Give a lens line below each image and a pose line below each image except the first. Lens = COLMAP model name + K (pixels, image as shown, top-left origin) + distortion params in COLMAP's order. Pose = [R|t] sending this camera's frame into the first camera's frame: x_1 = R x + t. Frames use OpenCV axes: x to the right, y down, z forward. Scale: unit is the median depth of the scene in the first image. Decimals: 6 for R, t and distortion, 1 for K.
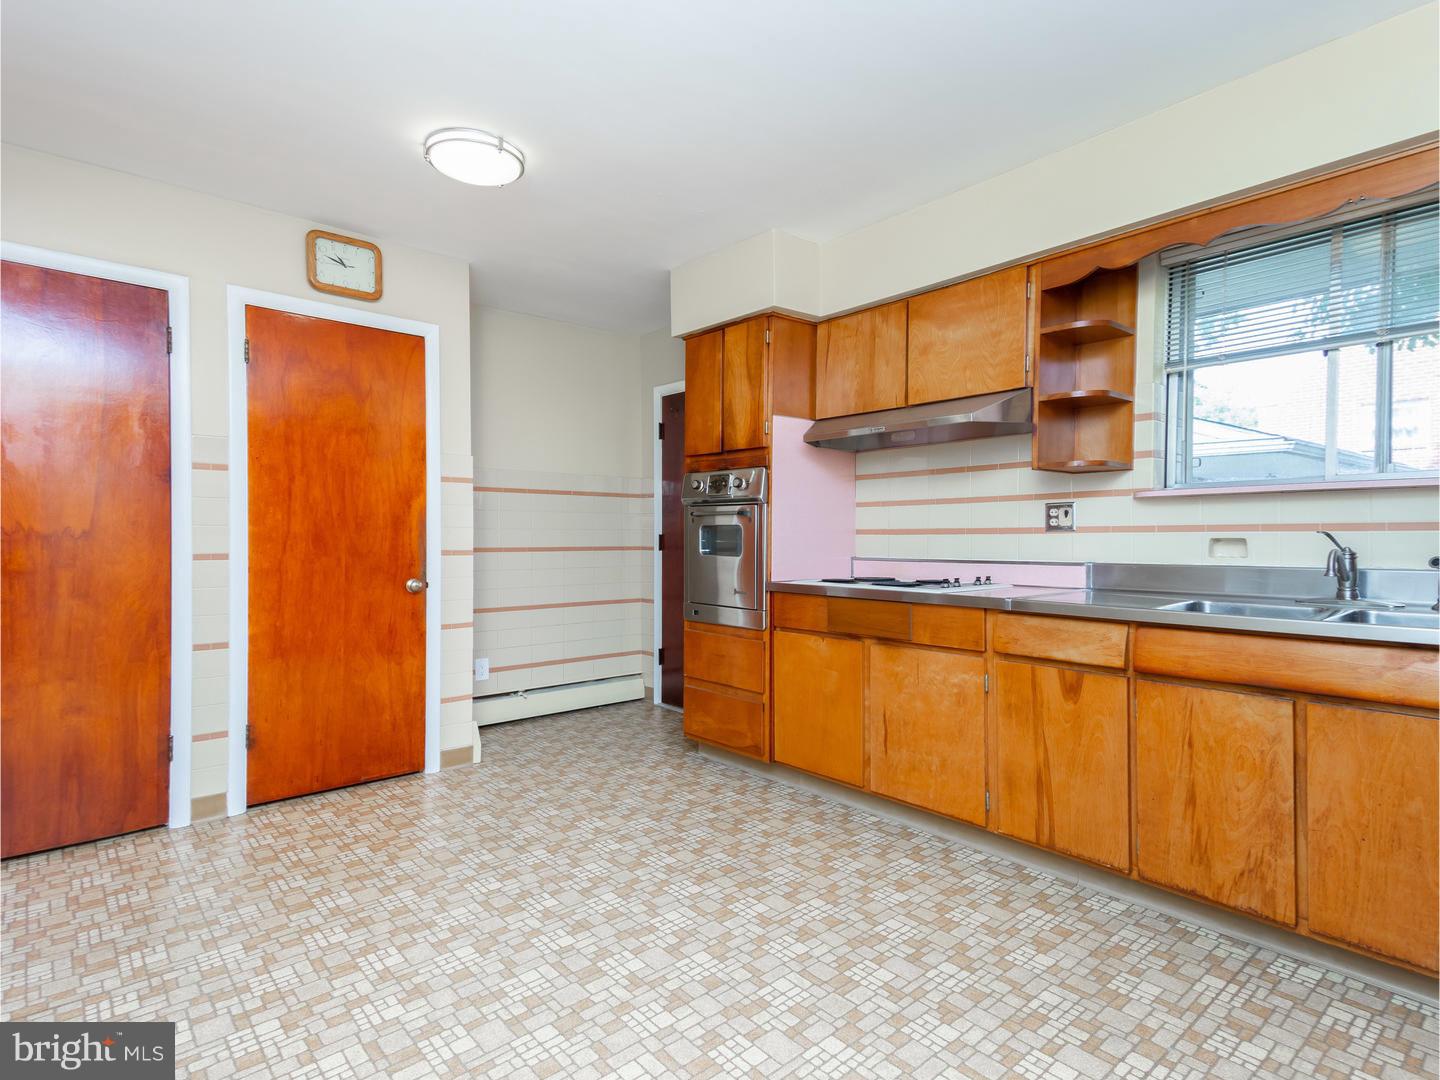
lens RADIAL K [[776.9, 0, 720.0], [0, 776.9, 540.0], [0, 0, 1]] dist [0.063586, -0.016913]
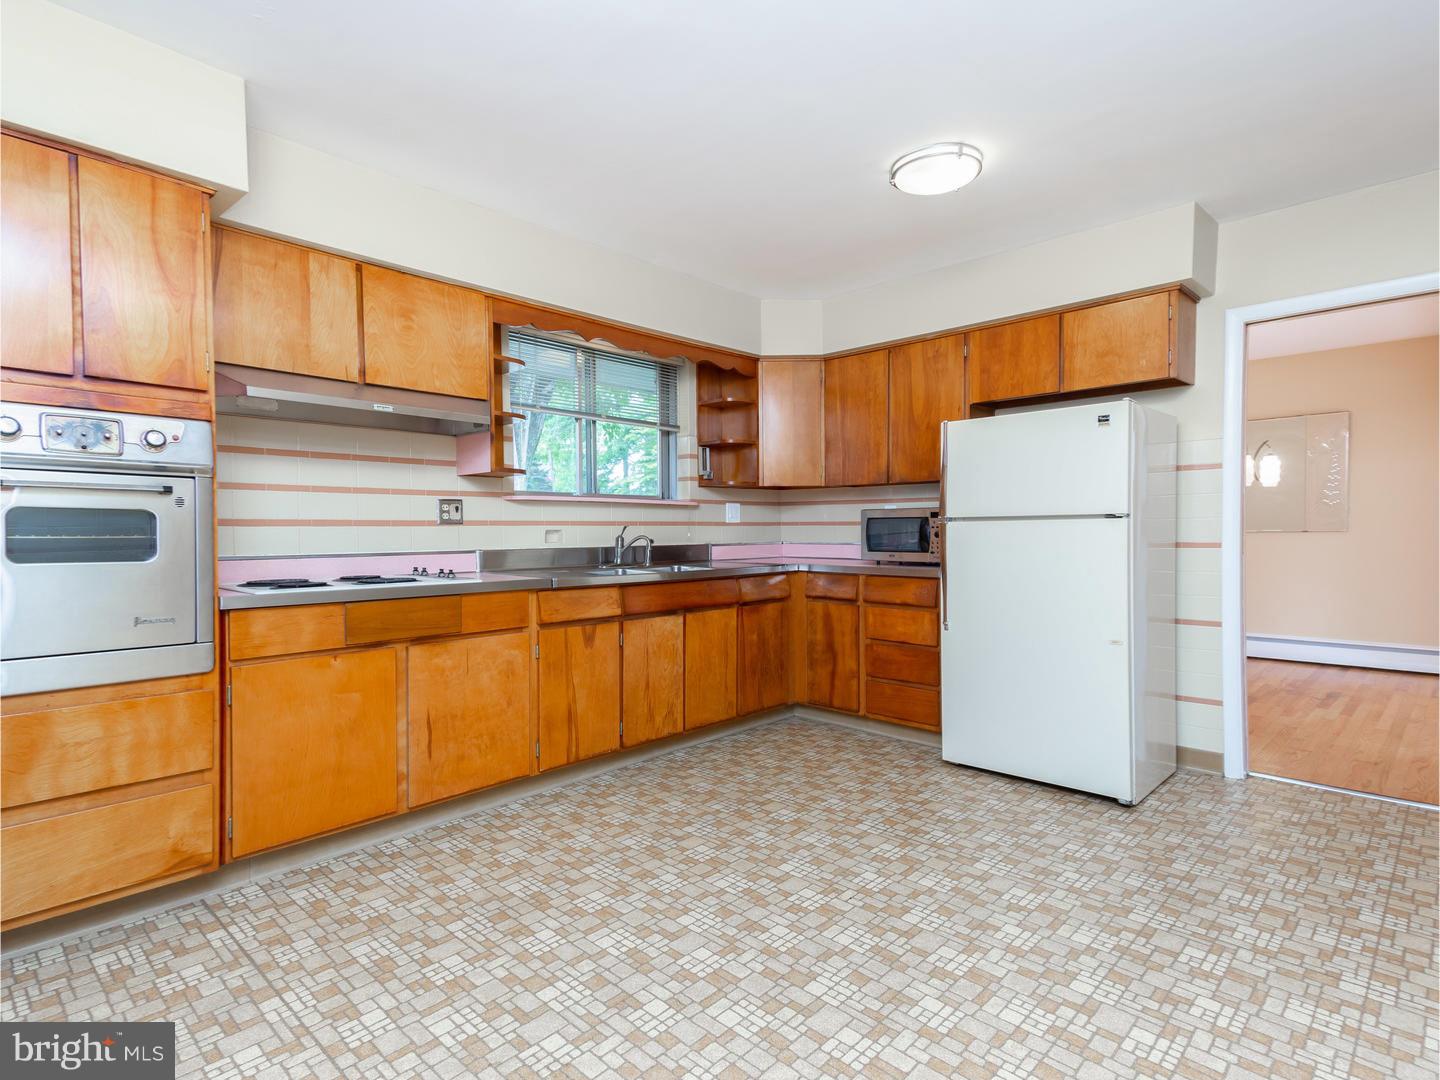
lens RADIAL K [[776.9, 0, 720.0], [0, 776.9, 540.0], [0, 0, 1]] dist [0.063586, -0.016913]
pose [[-0.120592, -0.013496, 0.992610, -0.852677], [0.004074, 0.999892, 0.014090, -0.002758], [-0.992694, 0.005743, -0.120524, 0.847527]]
